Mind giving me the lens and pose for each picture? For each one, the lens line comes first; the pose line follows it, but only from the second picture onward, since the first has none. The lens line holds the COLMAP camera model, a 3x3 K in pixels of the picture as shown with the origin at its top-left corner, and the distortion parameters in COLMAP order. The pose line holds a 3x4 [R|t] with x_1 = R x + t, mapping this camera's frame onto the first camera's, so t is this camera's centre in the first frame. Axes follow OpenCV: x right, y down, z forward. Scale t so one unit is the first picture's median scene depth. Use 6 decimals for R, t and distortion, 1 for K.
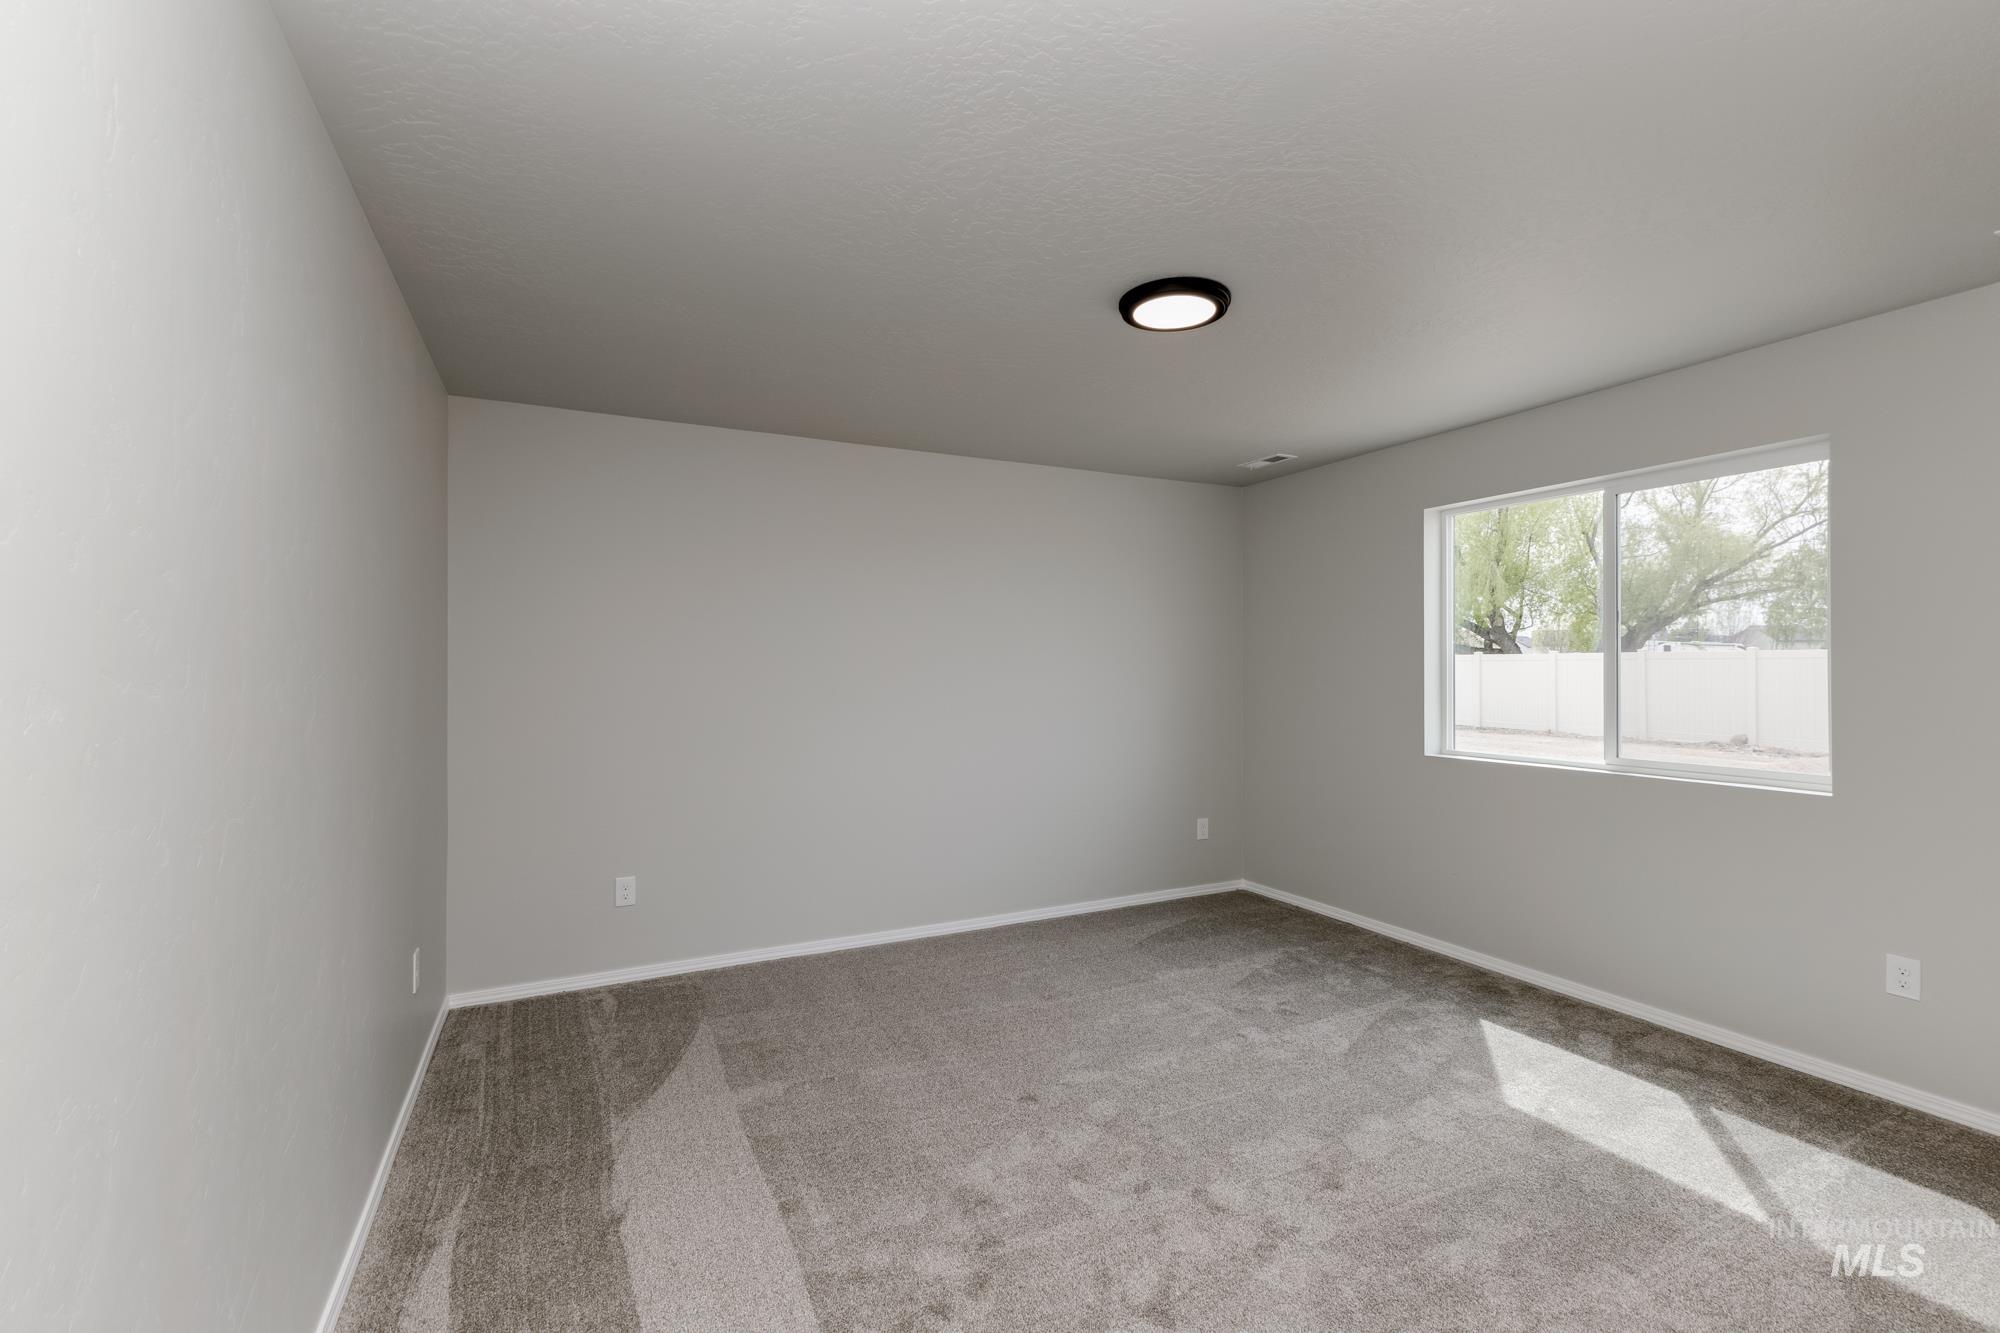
lens RADIAL K [[864.3, 0, 997.3], [0, 864.3, 662.8], [0, 0, 1]] dist [0.013034, -0.006533]
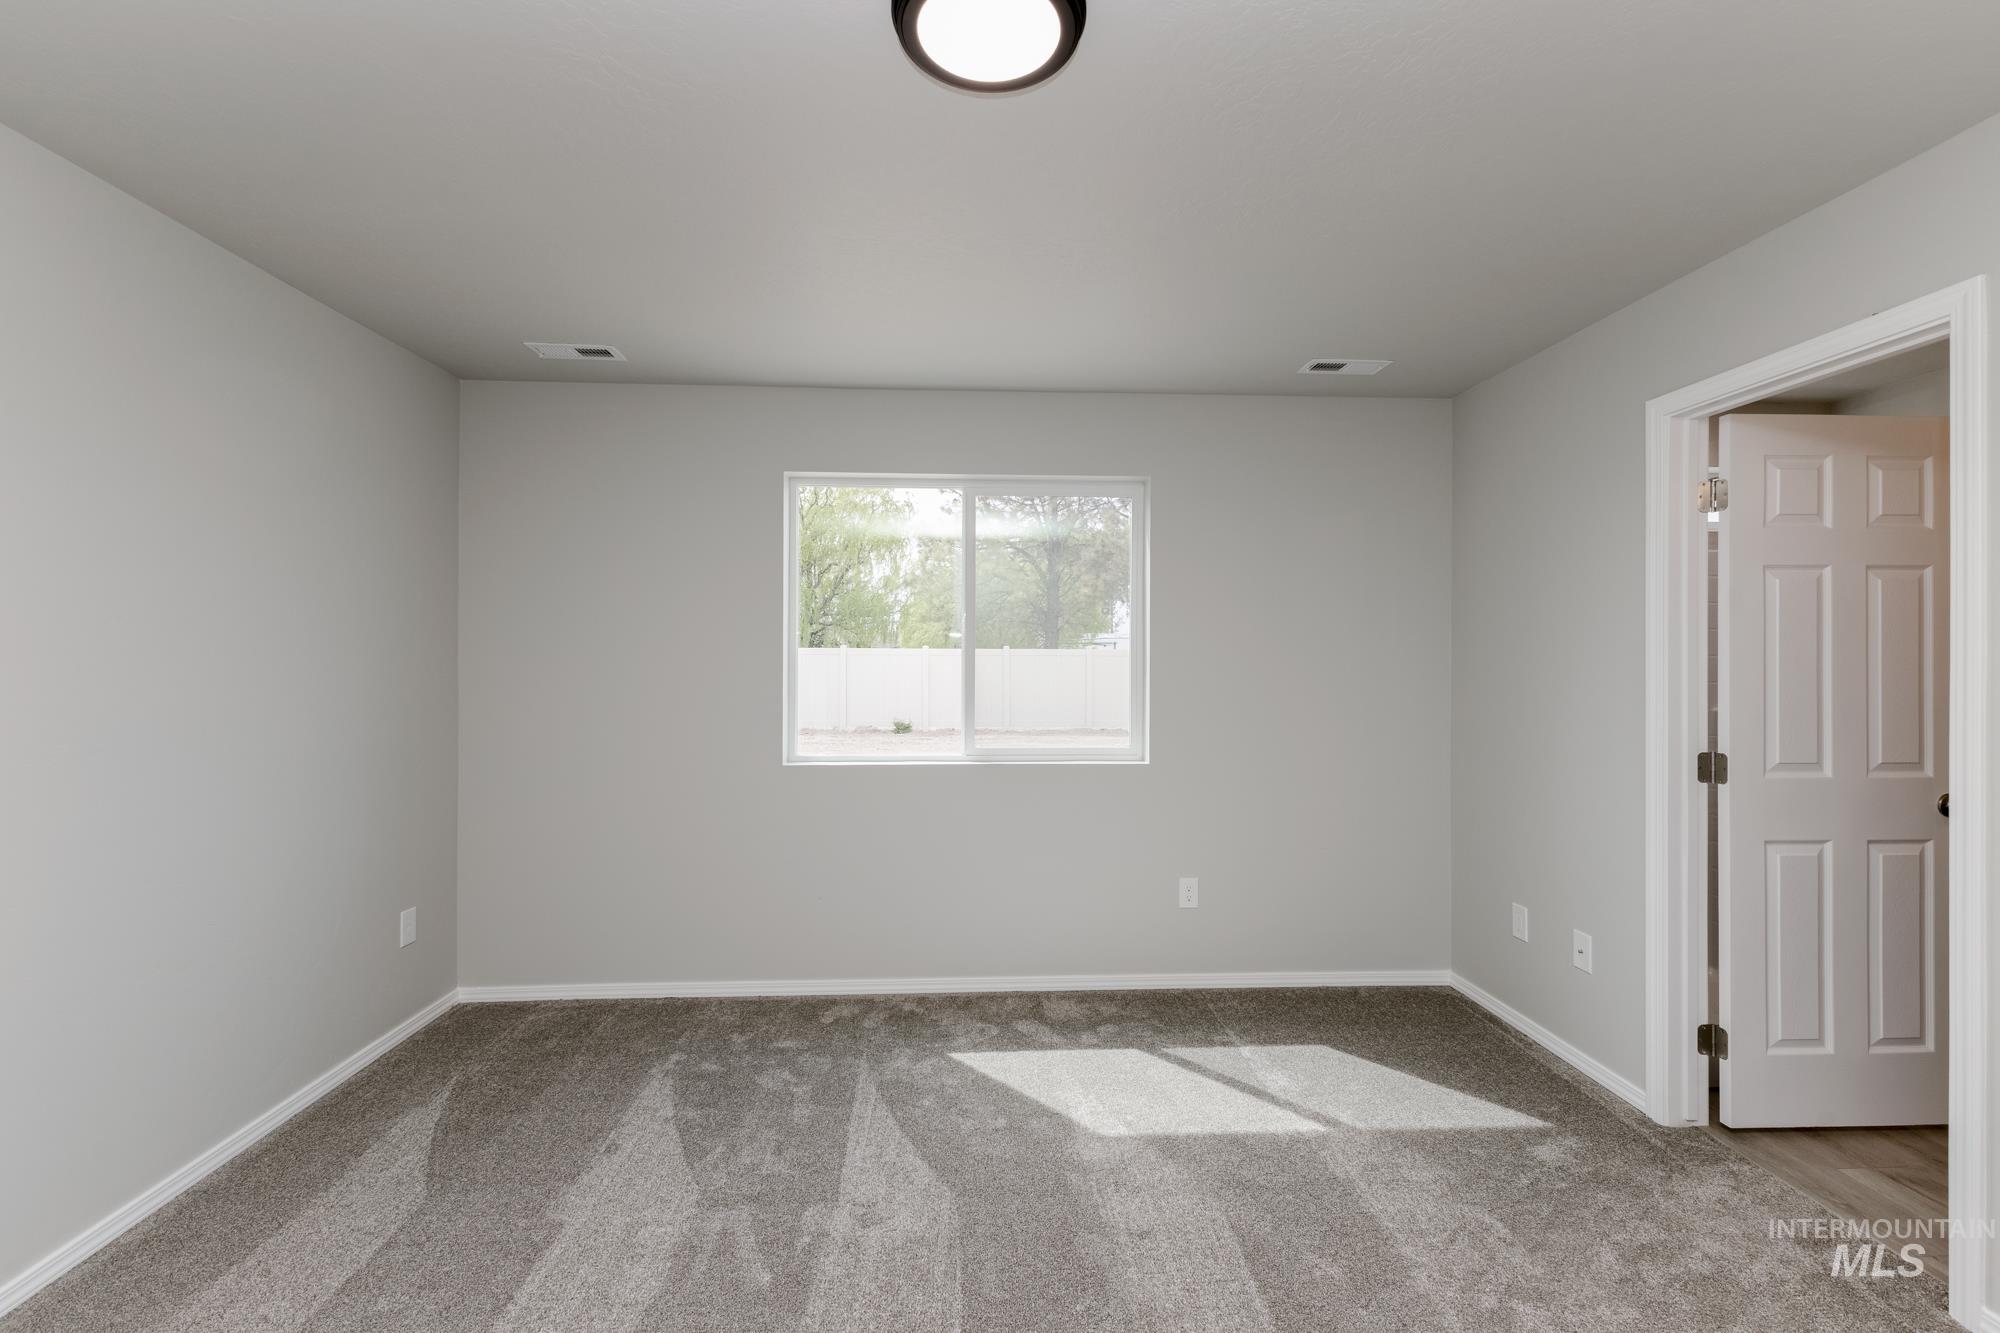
lens RADIAL K [[864.3, 0, 997.3], [0, 864.3, 662.8], [0, 0, 1]] dist [0.013034, -0.006533]
pose [[0.394328, 0.000815, 0.918969, -0.233315], [-0.009063, 0.999954, 0.003002, 0.003154], [-0.918925, -0.009512, 0.394318, 0.572910]]
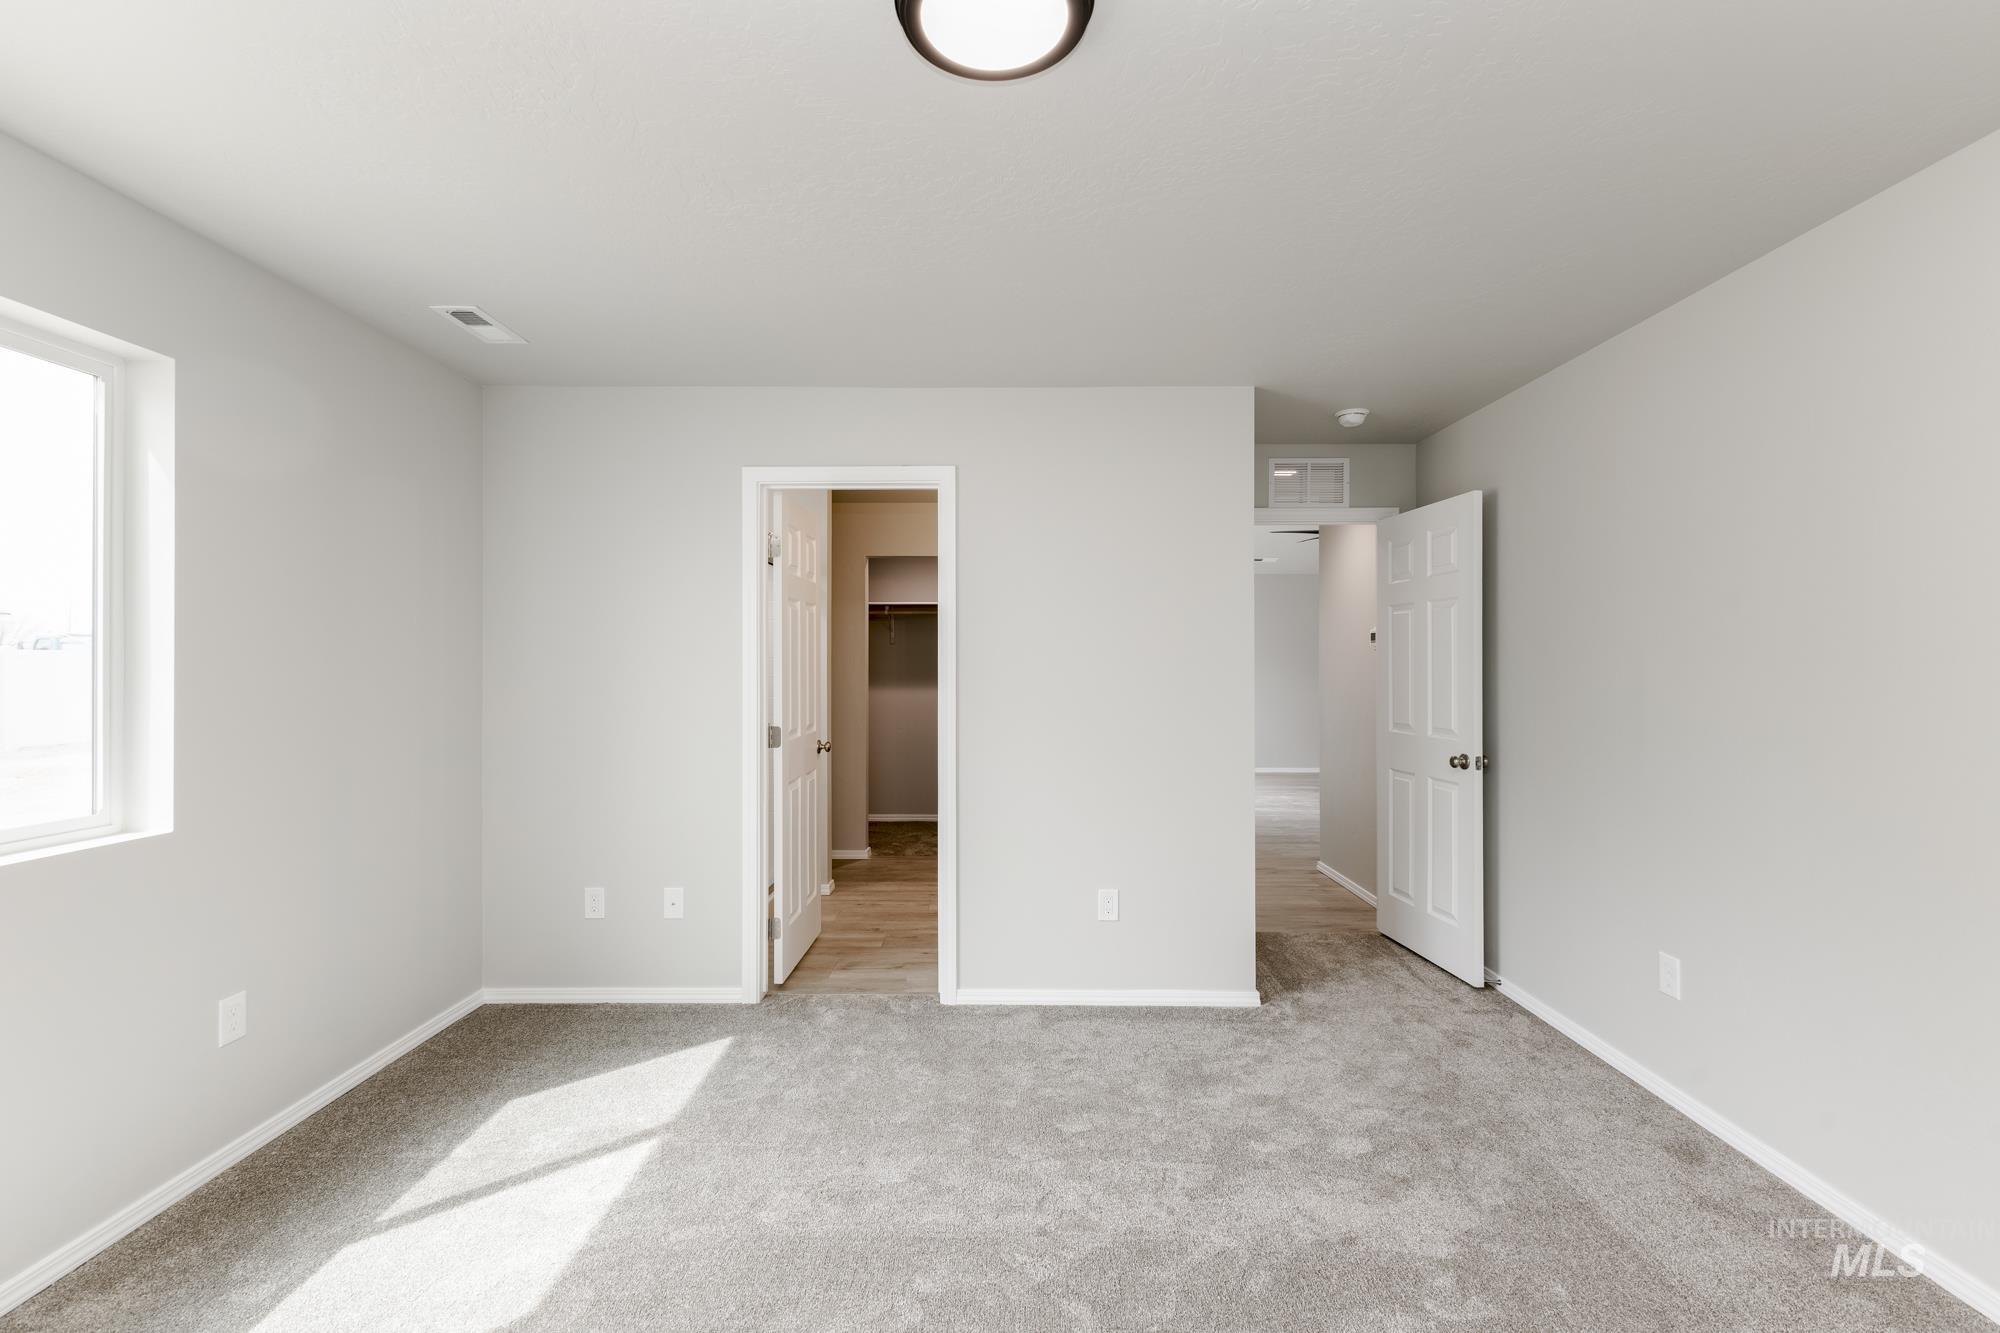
lens RADIAL K [[864.3, 0, 997.3], [0, 864.3, 662.8], [0, 0, 1]] dist [0.013034, -0.006533]
pose [[-0.894724, -0.001302, 0.446618, -0.031511], [-0.003961, 0.999980, -0.005019, 0.003148], [-0.446602, -0.006260, -0.894711, 1.105052]]
